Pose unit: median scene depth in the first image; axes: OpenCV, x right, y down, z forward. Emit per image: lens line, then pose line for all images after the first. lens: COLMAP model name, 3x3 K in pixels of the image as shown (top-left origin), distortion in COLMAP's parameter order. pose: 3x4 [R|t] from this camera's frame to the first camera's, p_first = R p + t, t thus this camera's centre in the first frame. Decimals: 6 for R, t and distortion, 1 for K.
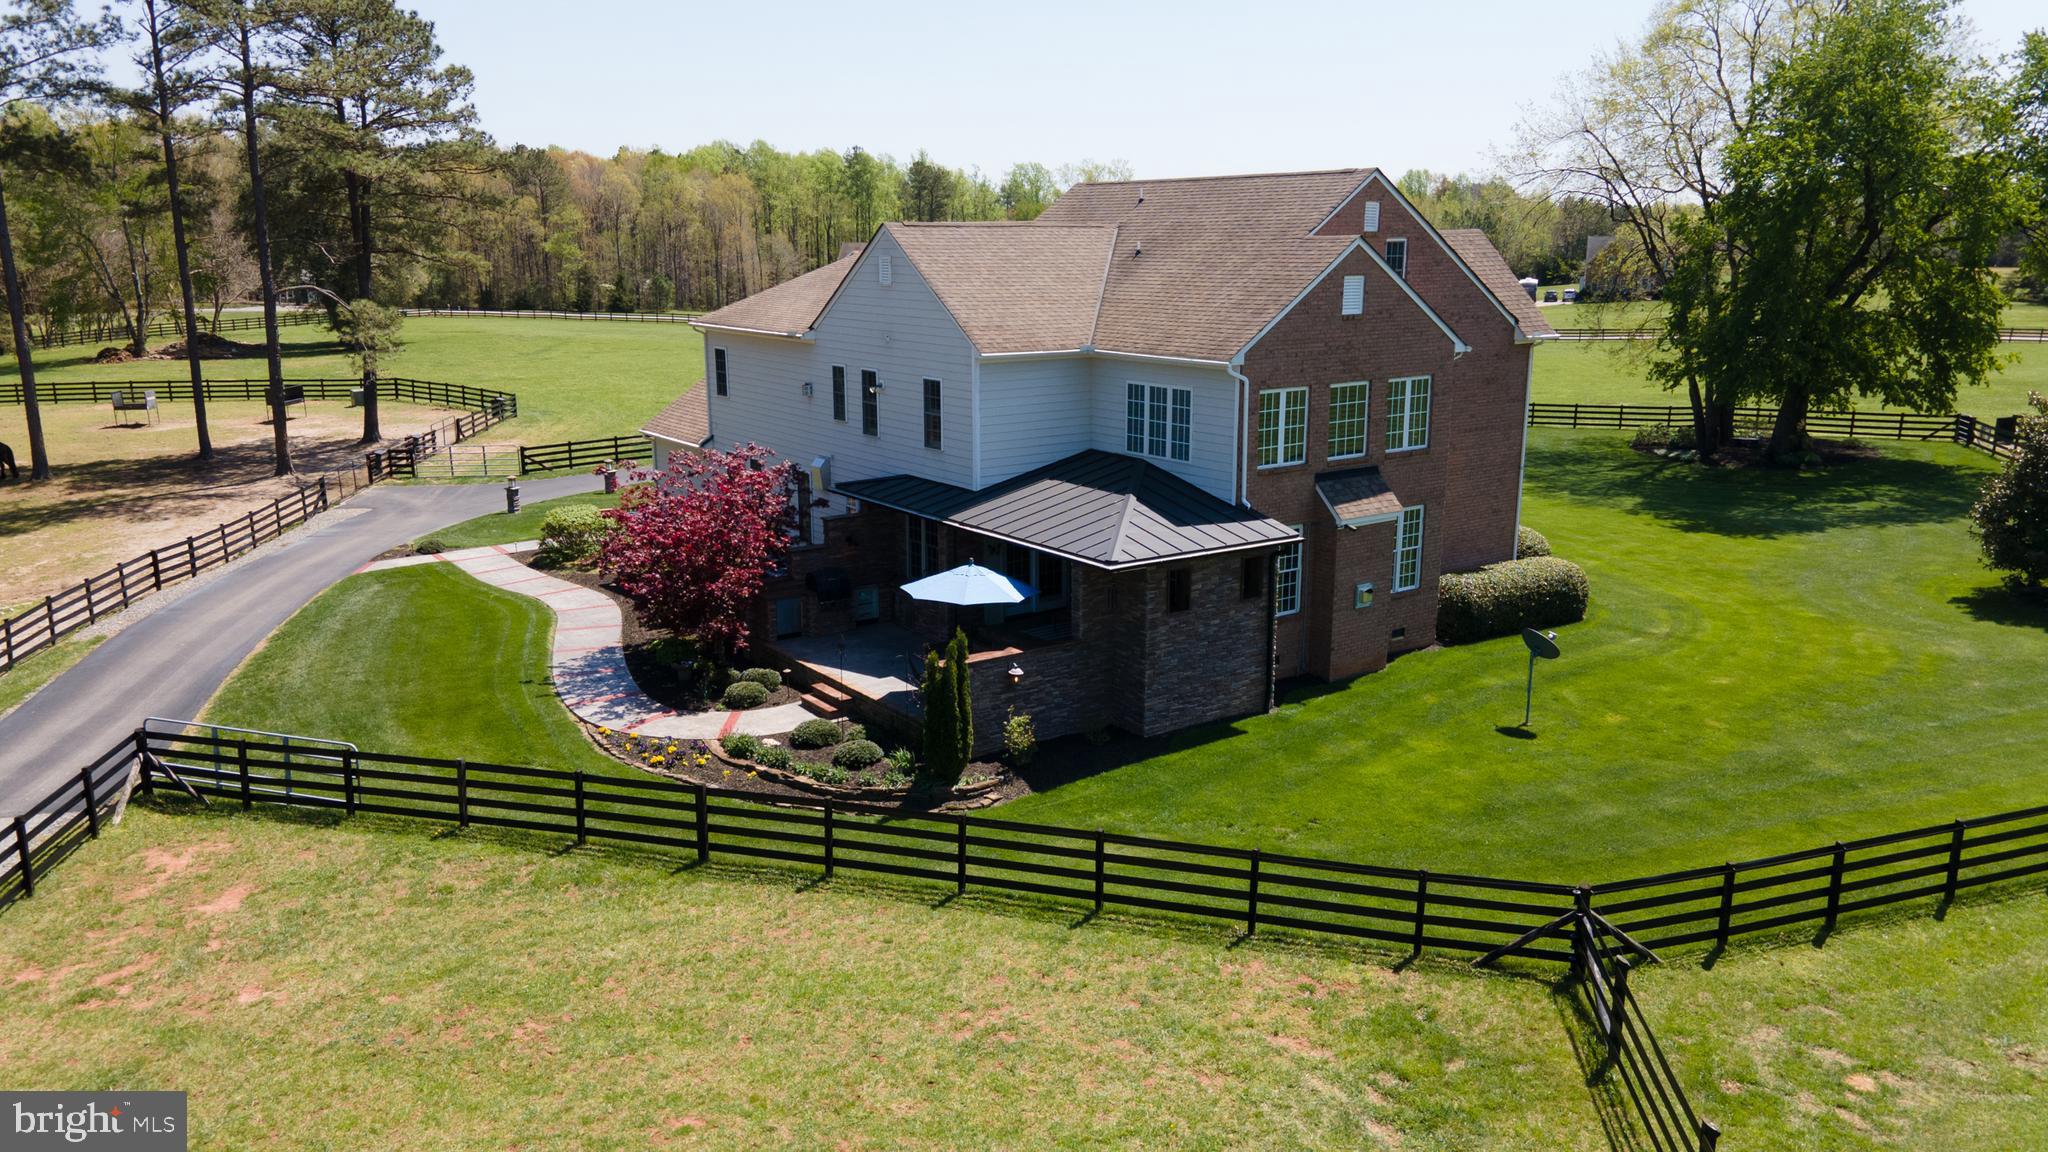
lens RADIAL K [[1495.4, 0, 1012.5], [0, 1495.4, 588.5], [0, 0, 1]] dist [0.026345, 0.030147]
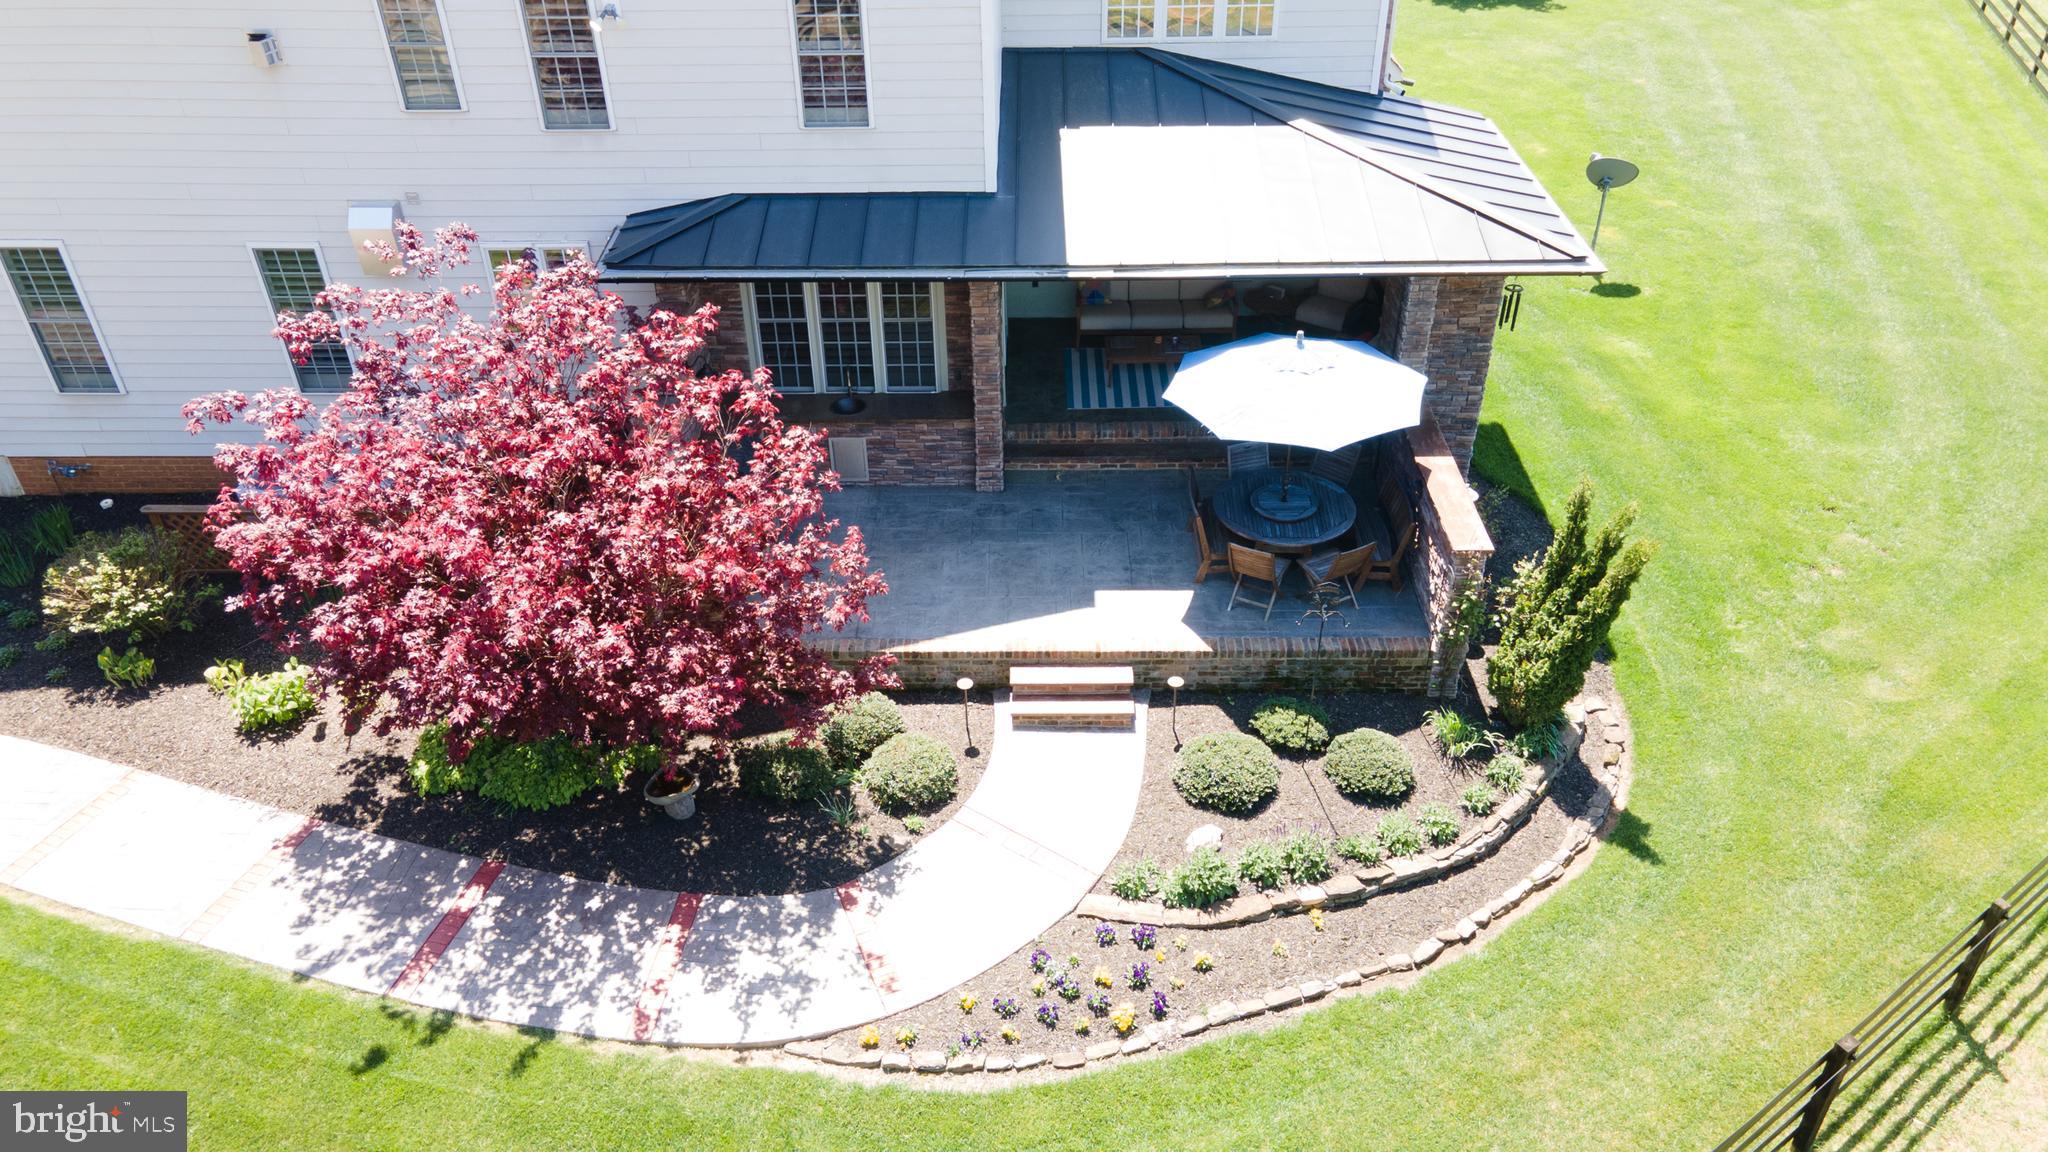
lens RADIAL K [[1495.4, 0, 1021.7], [0, 1495.4, 595.1], [0, 0, 1]] dist [0.026345, 0.030147]
pose [[0.589693, -0.472779, 0.654784, -0.429980], [0.198430, 0.870713, 0.449983, -0.176339], [-0.782871, -0.135423, 0.607267, 0.683077]]
